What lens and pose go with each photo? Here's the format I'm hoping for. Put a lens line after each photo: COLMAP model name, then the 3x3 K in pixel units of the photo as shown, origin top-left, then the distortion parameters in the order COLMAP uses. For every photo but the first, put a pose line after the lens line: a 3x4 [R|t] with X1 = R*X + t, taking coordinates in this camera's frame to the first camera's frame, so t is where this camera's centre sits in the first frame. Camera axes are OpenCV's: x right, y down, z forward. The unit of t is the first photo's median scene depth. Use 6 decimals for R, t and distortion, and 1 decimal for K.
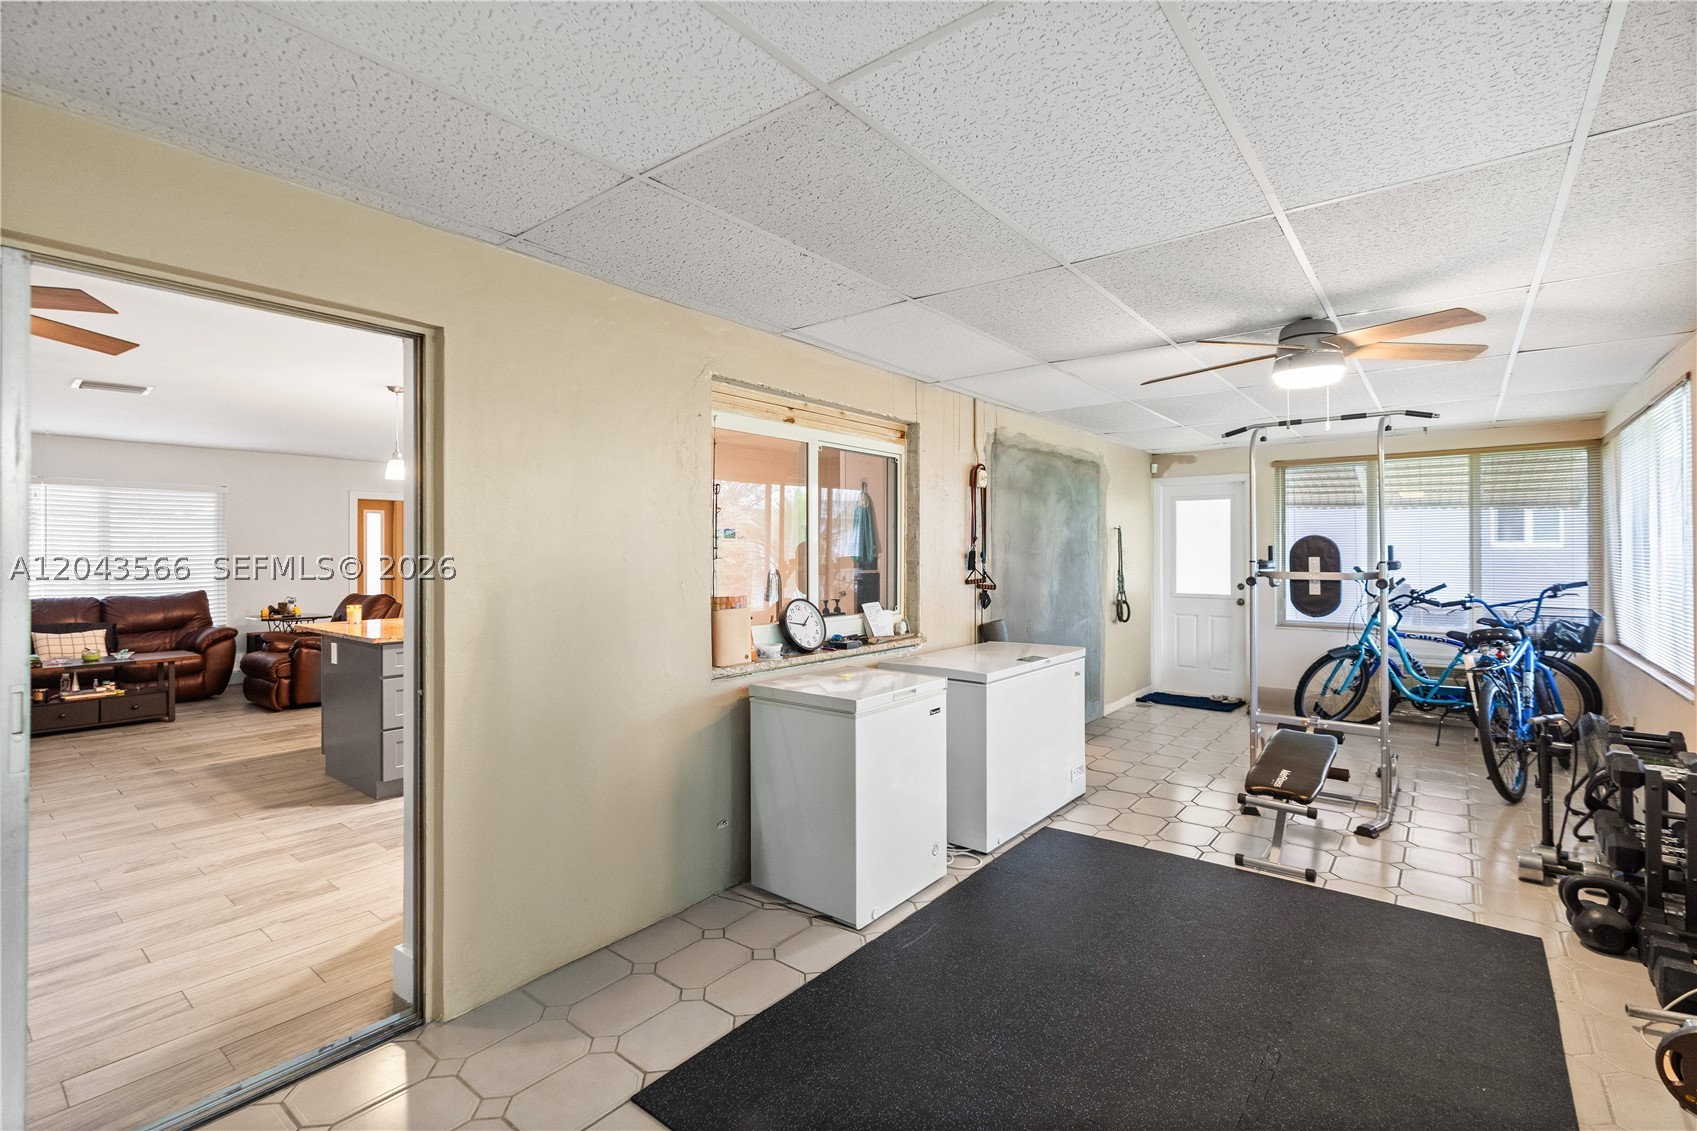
lens RADIAL K [[761.0, 0, 850.9], [0, 761.0, 563.7], [0, 0, 1]] dist [-0.005120, 0.001745]
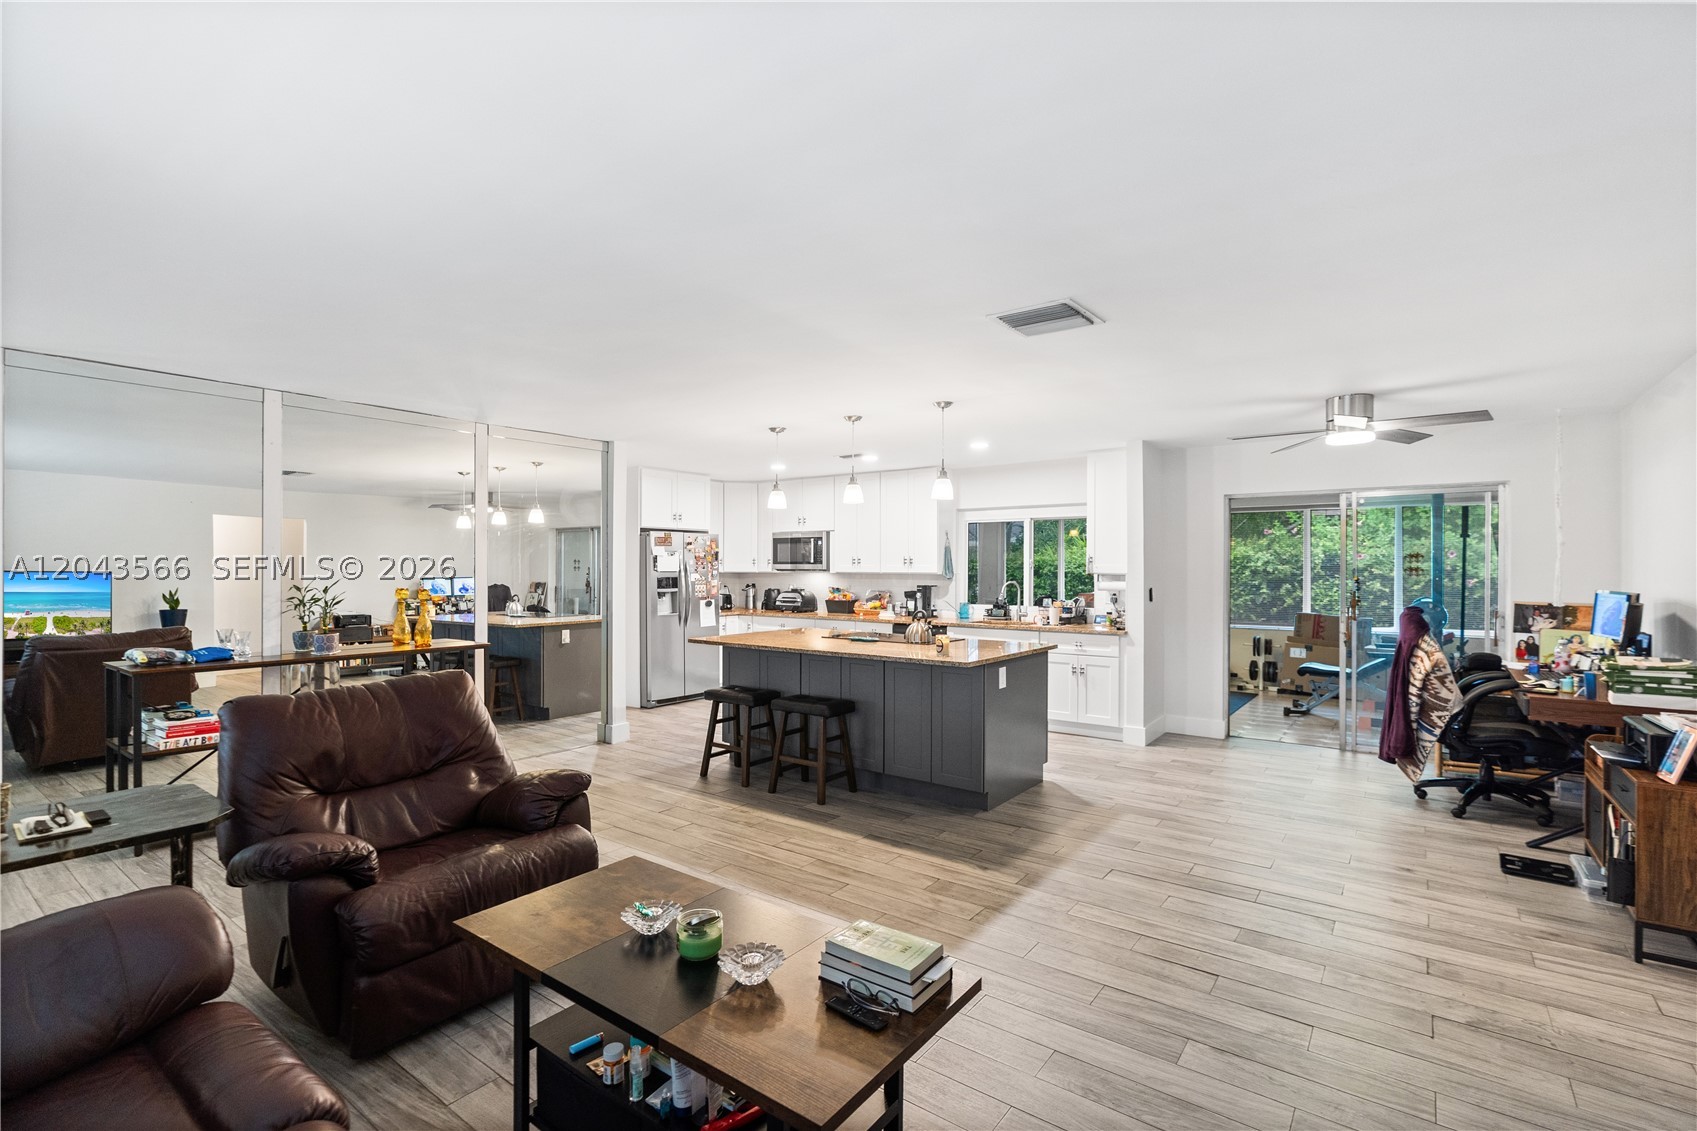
lens RADIAL K [[773.1, 0, 852.3], [0, 773.1, 562.1], [0, 0, 1]] dist [-0.006319, 0.000733]
pose [[-0.030127, 0.009357, 0.999502, -1.857513], [0.011215, 0.999896, -0.009022, -0.027550], [-0.999483, 0.010938, -0.030229, 1.348949]]
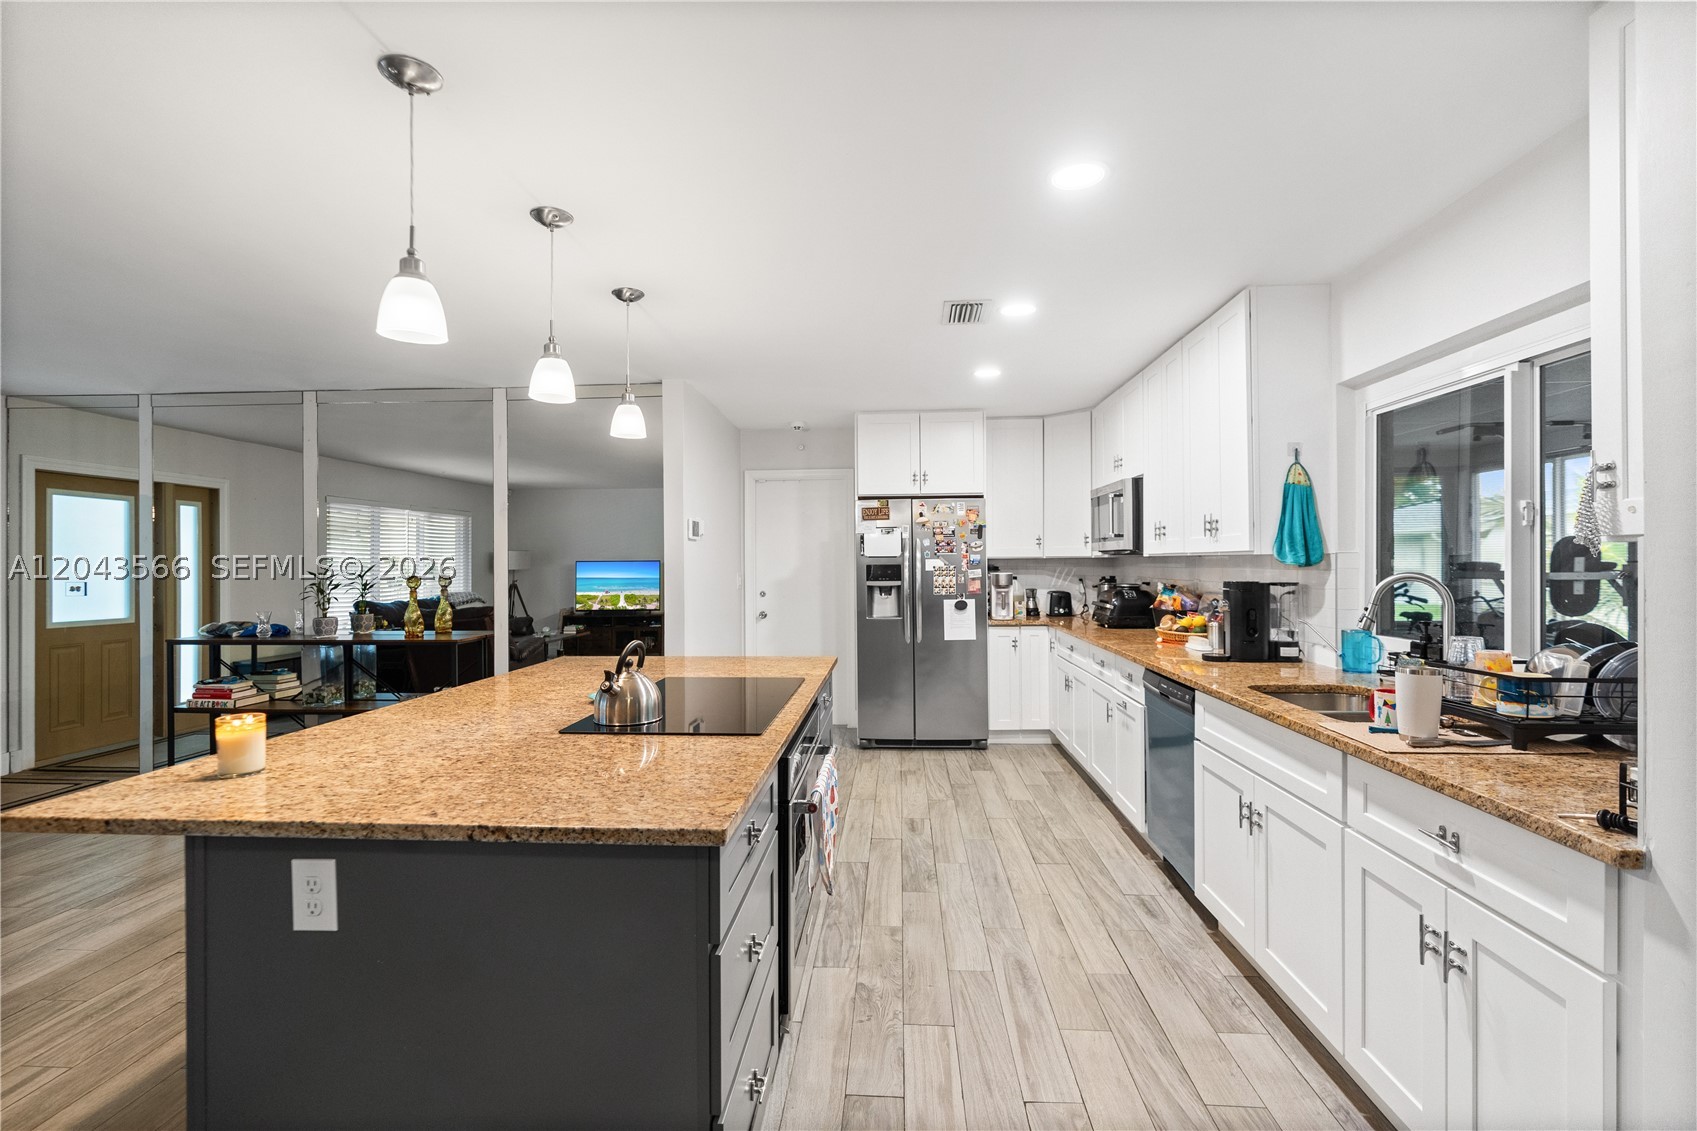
lens RADIAL K [[761.0, 0, 850.9], [0, 761.0, 563.7], [0, 0, 1]] dist [-0.005120, 0.001745]
pose [[0.822154, -0.004515, 0.569248, -0.745892], [0.012516, 0.999870, -0.010146, -0.002151], [-0.569128, 0.015467, 0.822104, 0.710300]]
